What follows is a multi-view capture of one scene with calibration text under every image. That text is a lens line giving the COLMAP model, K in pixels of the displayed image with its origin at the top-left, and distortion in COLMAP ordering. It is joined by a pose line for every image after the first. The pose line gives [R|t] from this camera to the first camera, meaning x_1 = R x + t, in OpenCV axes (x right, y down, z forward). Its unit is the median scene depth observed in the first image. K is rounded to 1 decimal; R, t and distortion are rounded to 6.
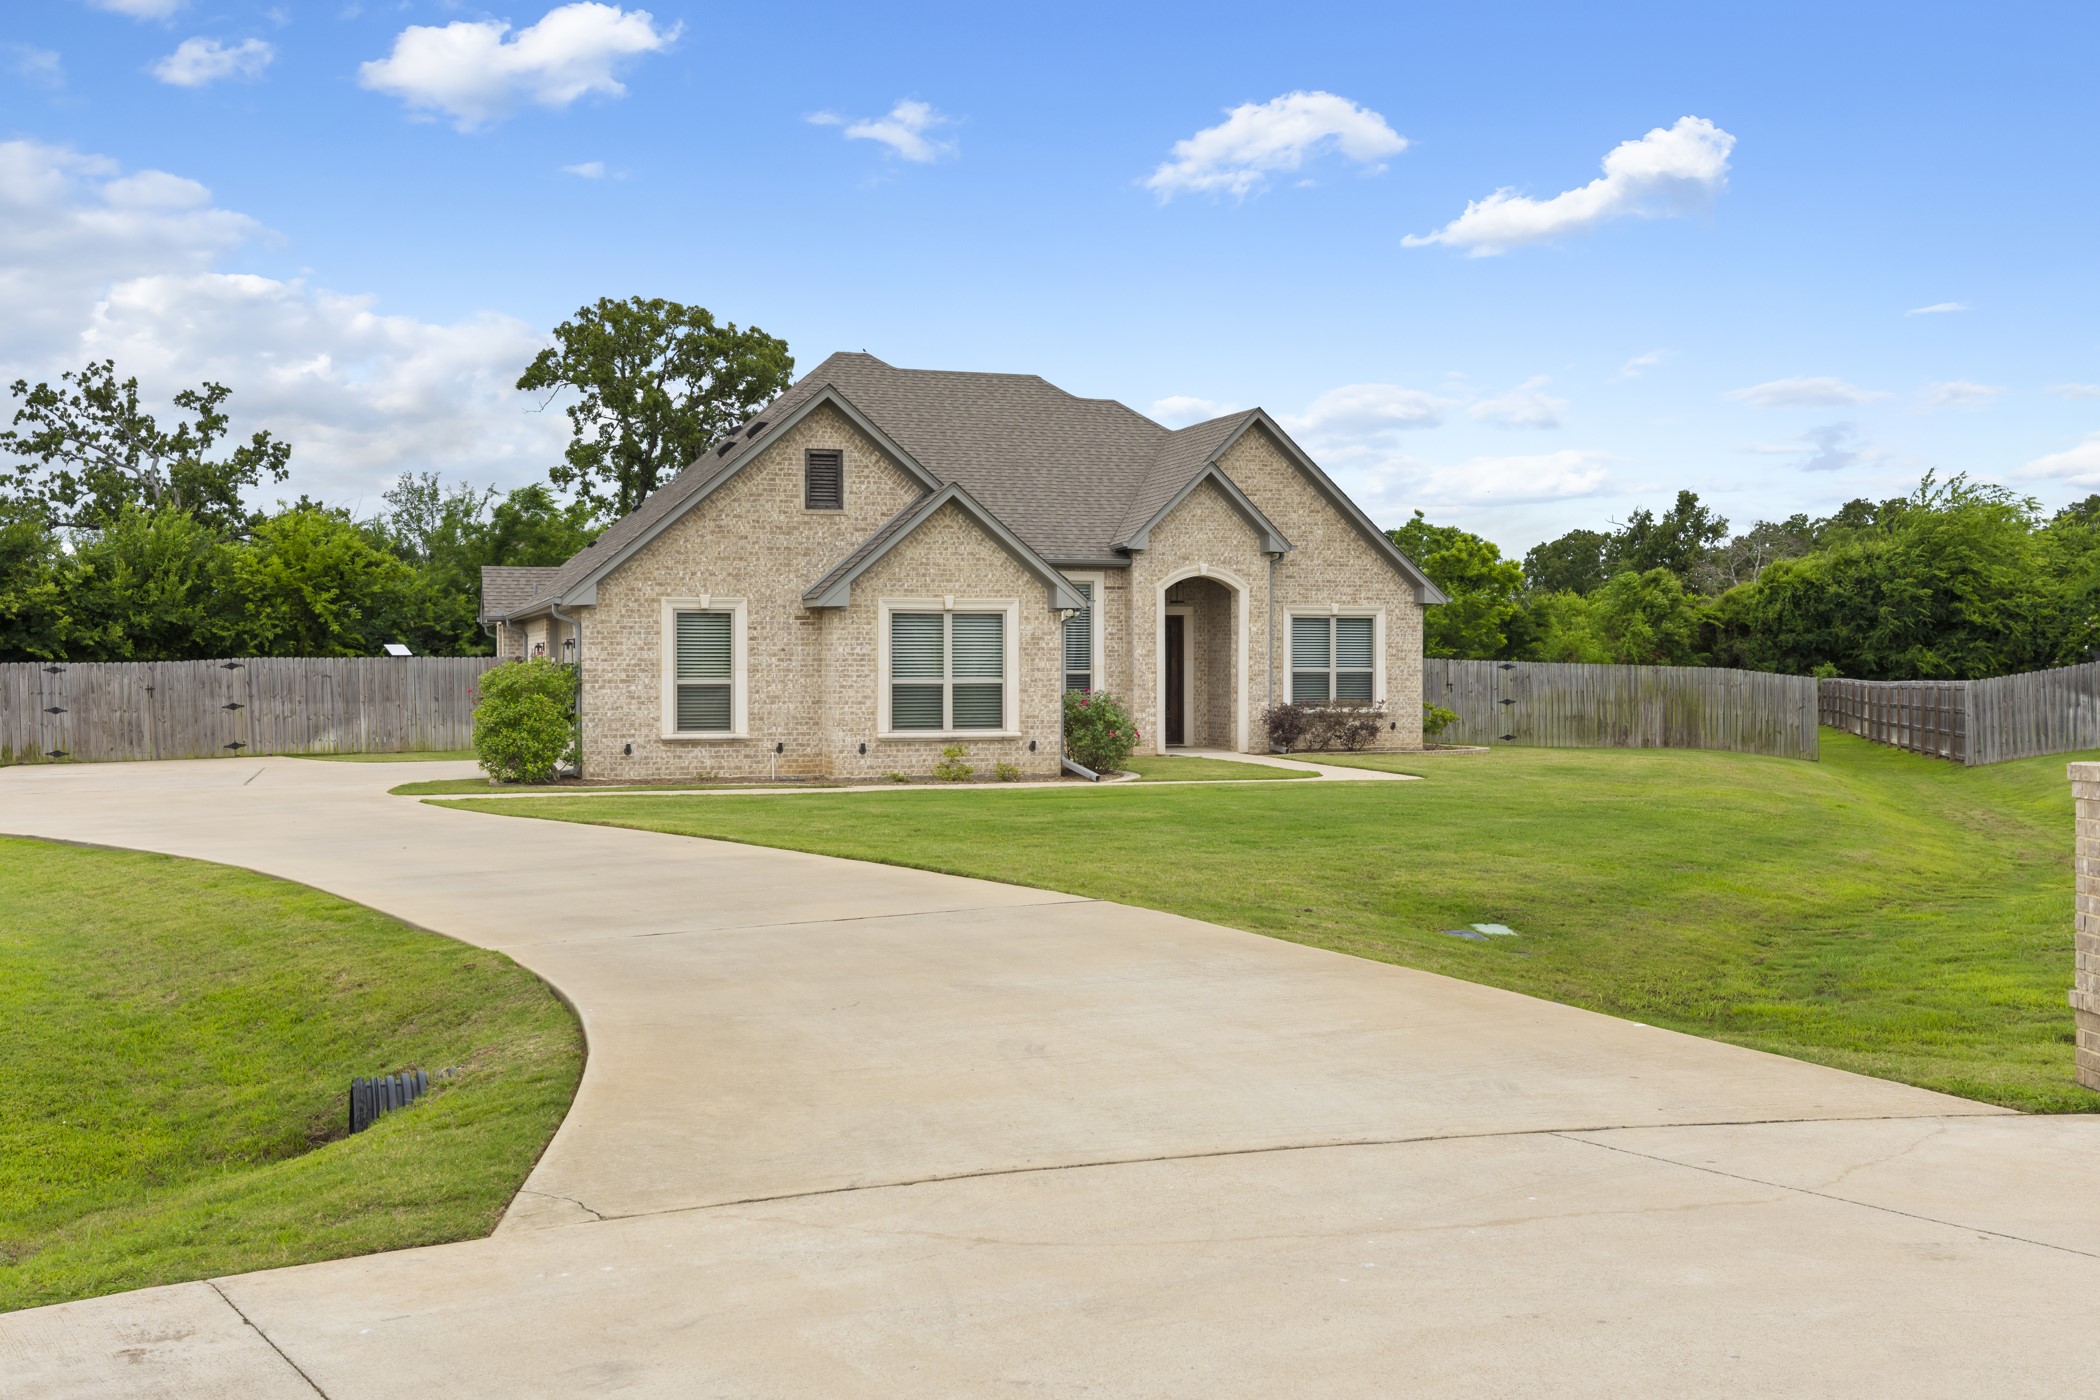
lens RADIAL K [[2145.4, 0, 1044.3], [0, 2145.4, 683.4], [0, 0, 1]] dist [-0.016675, 0.000000]
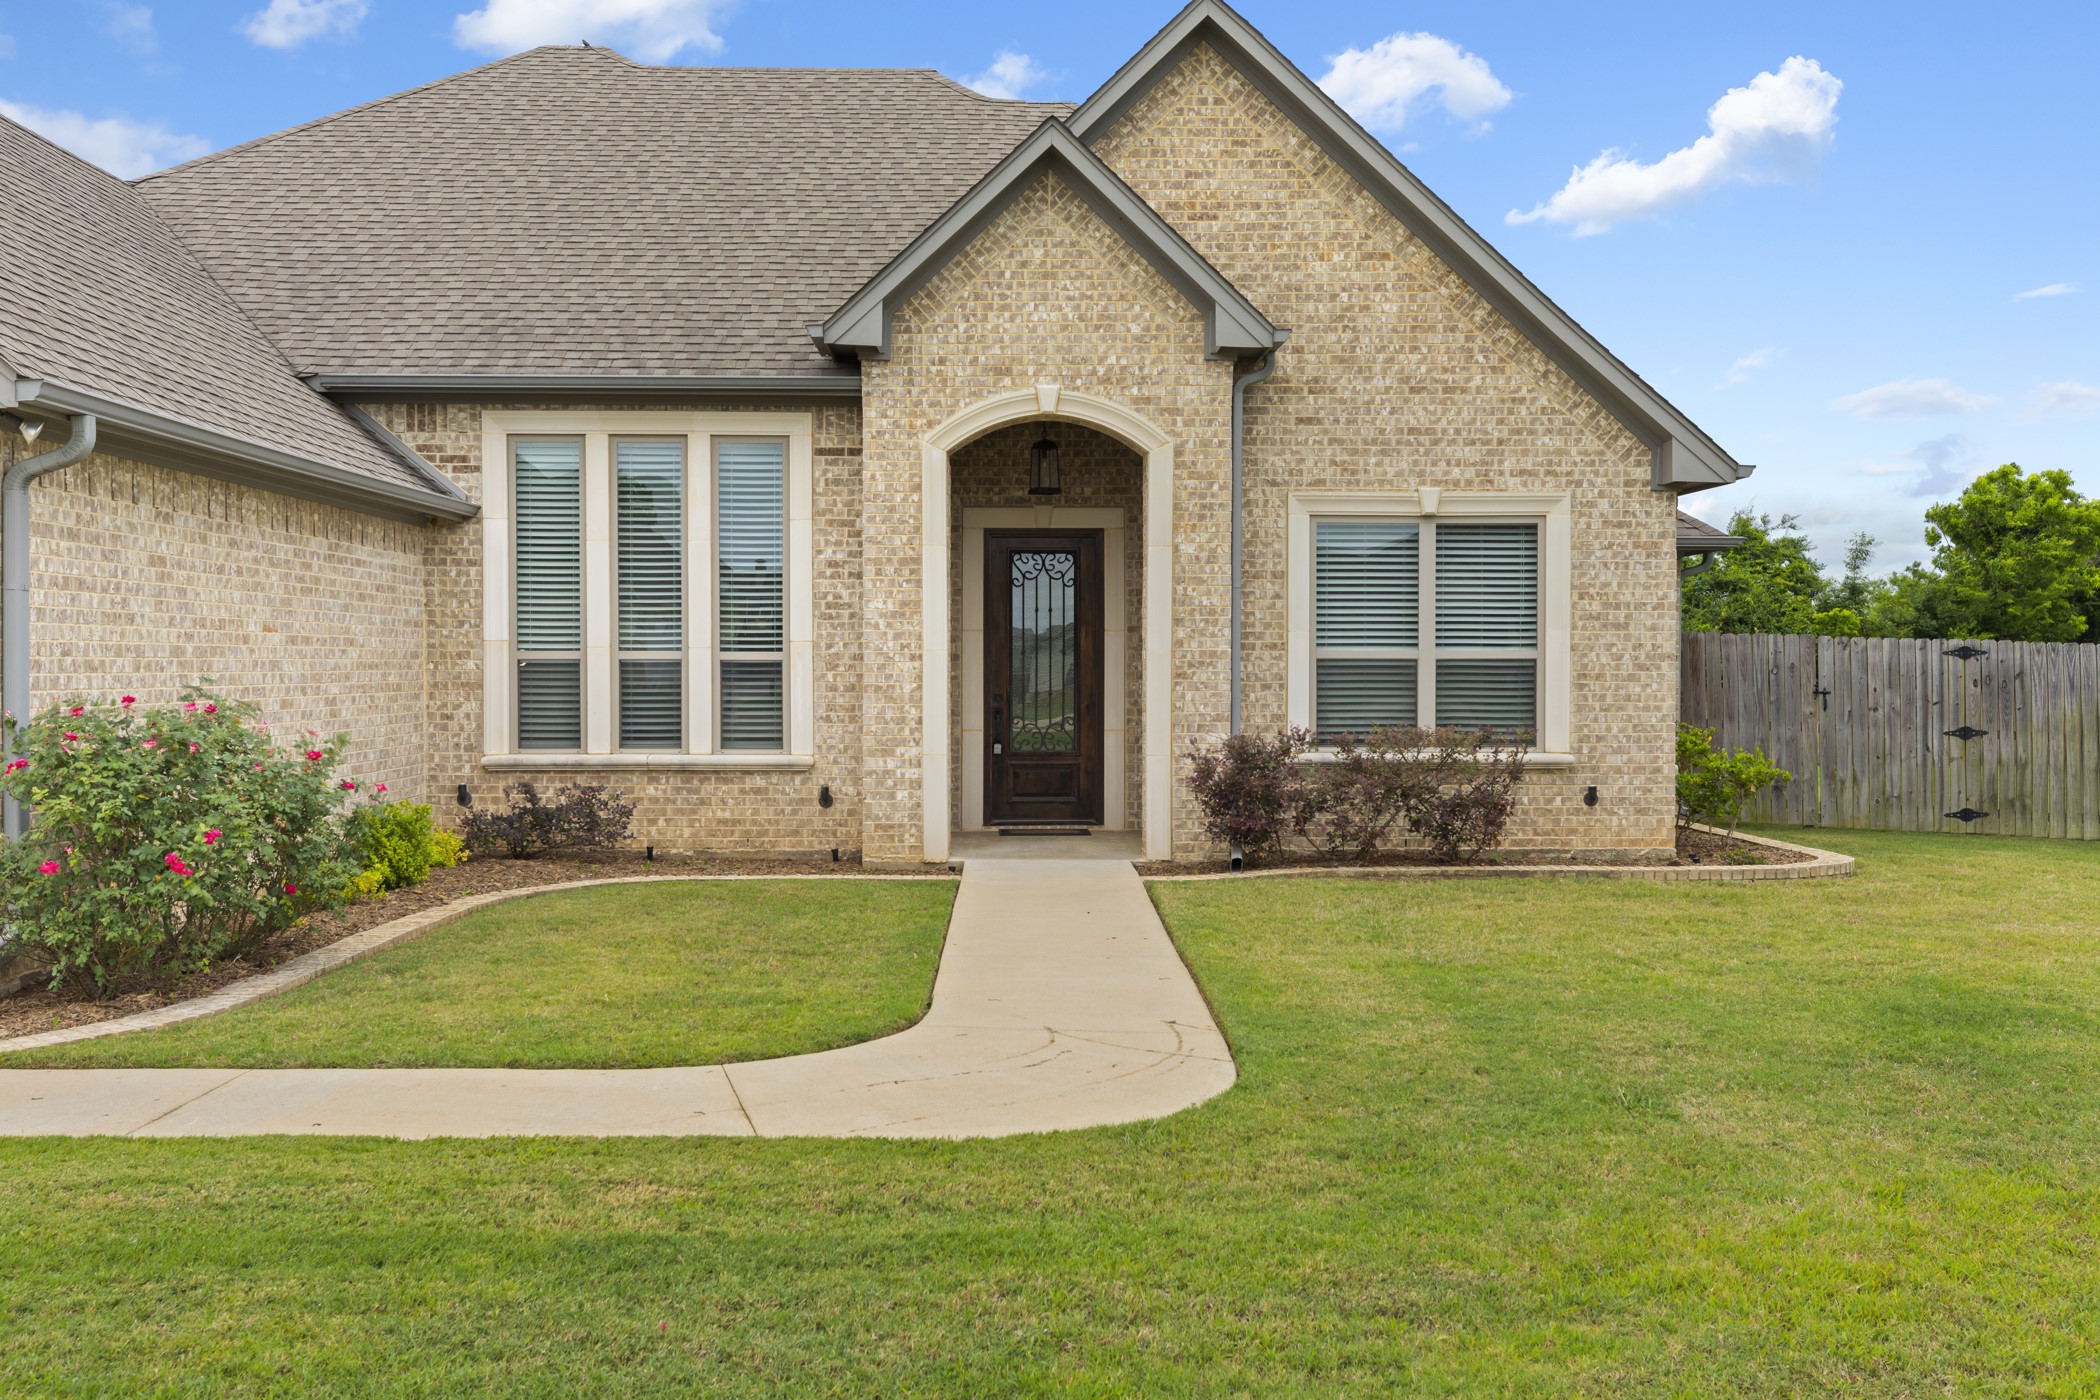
lens RADIAL K [[2010.9, 0, 1069.8], [0, 2010.9, 692.3], [0, 0, 1]] dist [-0.000618, 0.000000]
pose [[0.955992, 0.005153, -0.293349, 0.185388], [-0.005015, 0.999987, 0.001221, 0.000861], [0.293351, 0.000304, 0.956005, 0.638106]]
